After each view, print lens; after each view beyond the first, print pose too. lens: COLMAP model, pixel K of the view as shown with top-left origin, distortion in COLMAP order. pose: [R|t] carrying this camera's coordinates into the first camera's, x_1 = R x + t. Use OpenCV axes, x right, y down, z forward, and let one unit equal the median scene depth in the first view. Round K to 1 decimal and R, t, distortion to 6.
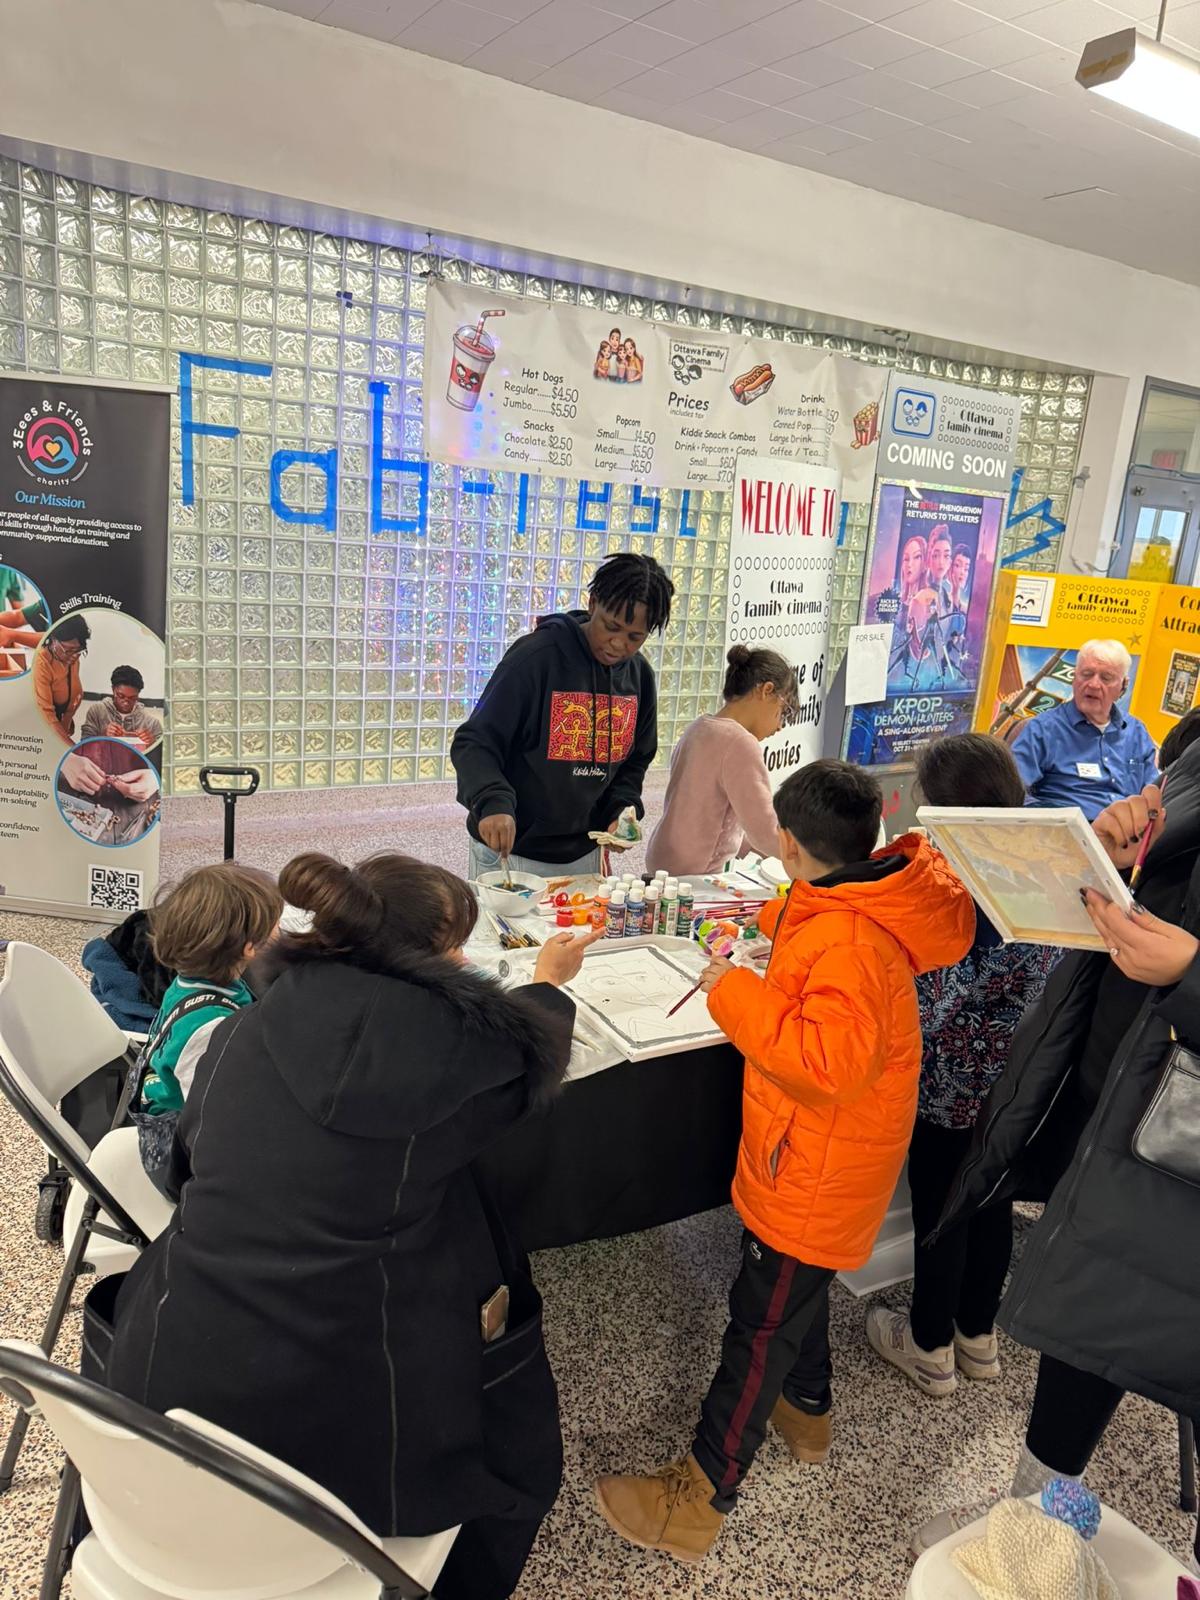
lens RADIAL K [[1135.9, 0, 603.6], [0, 1135.9, 795.9], [0, 0, 1]] dist [0.000813, -0.000685]
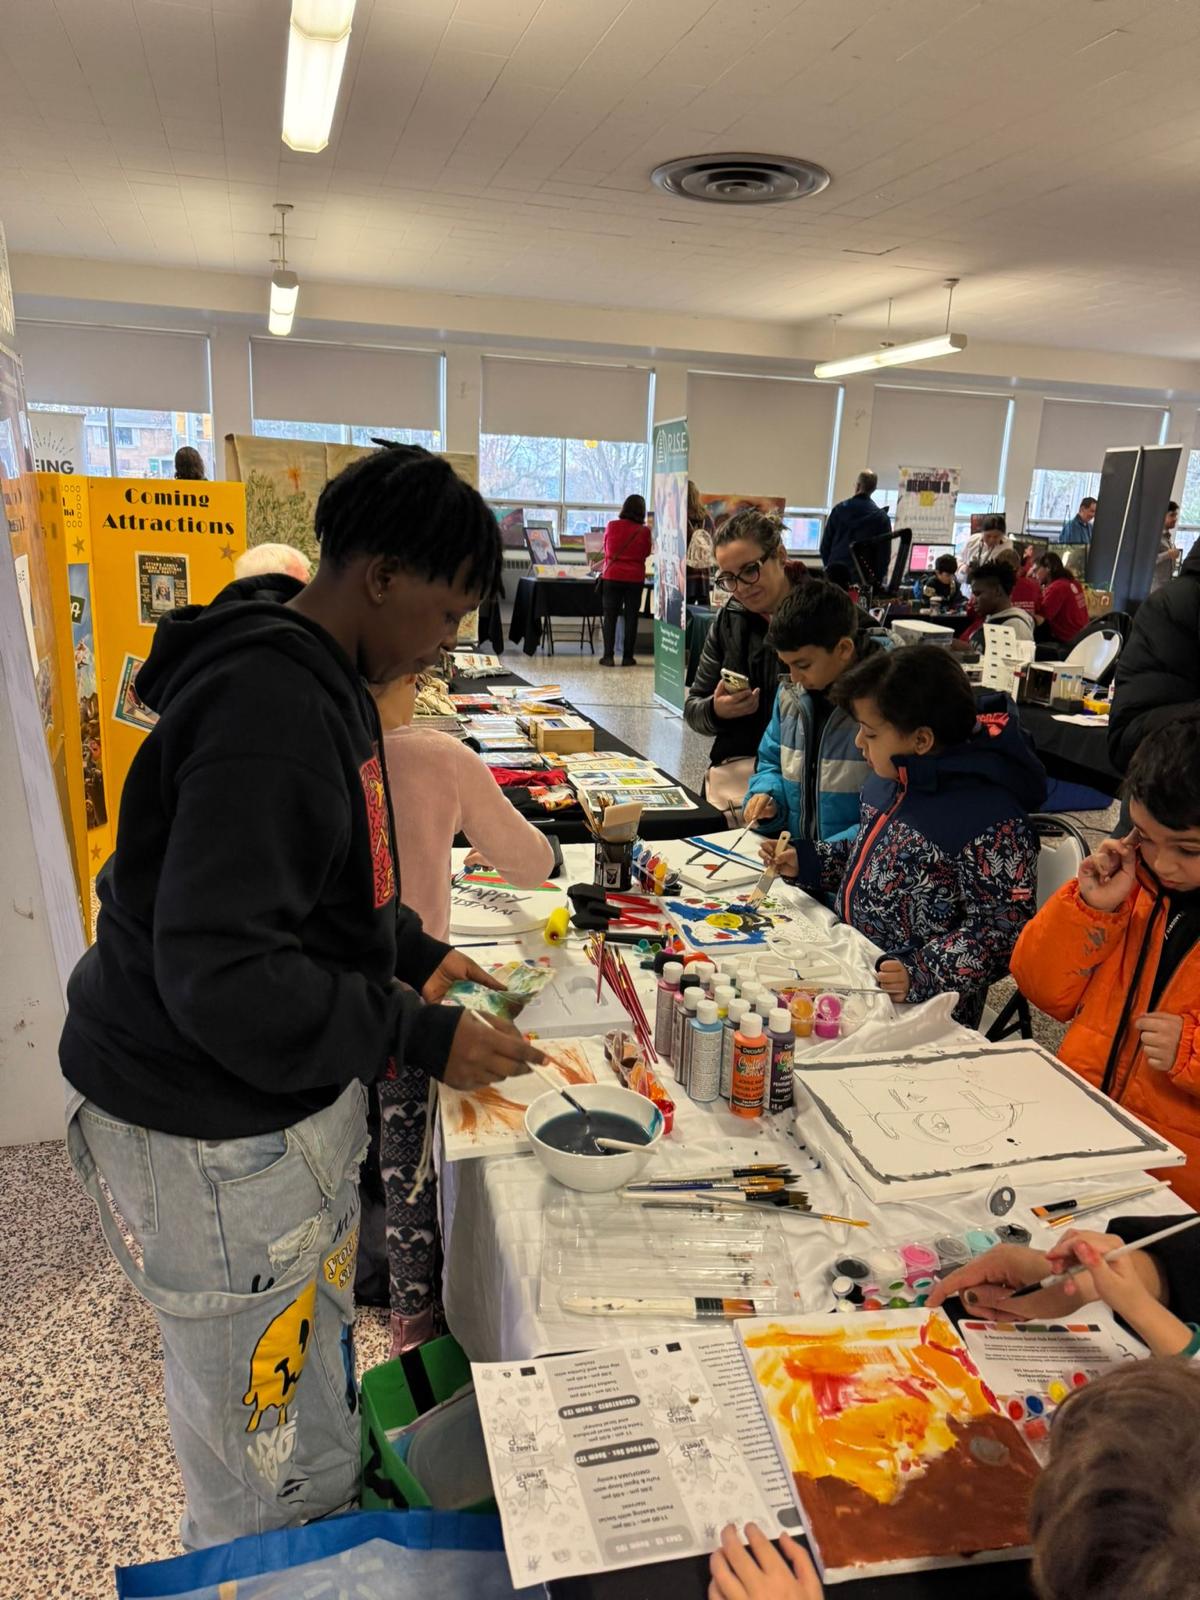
lens RADIAL K [[1135.9, 0, 604.8], [0, 1135.9, 803.7], [0, 0, 1]] dist [0.000813, -0.000685]
pose [[0.283465, -0.315382, 0.905639, -0.458978], [0.225086, 0.939874, 0.256852, -0.171143], [-0.932193, 0.131038, 0.337410, 0.755007]]
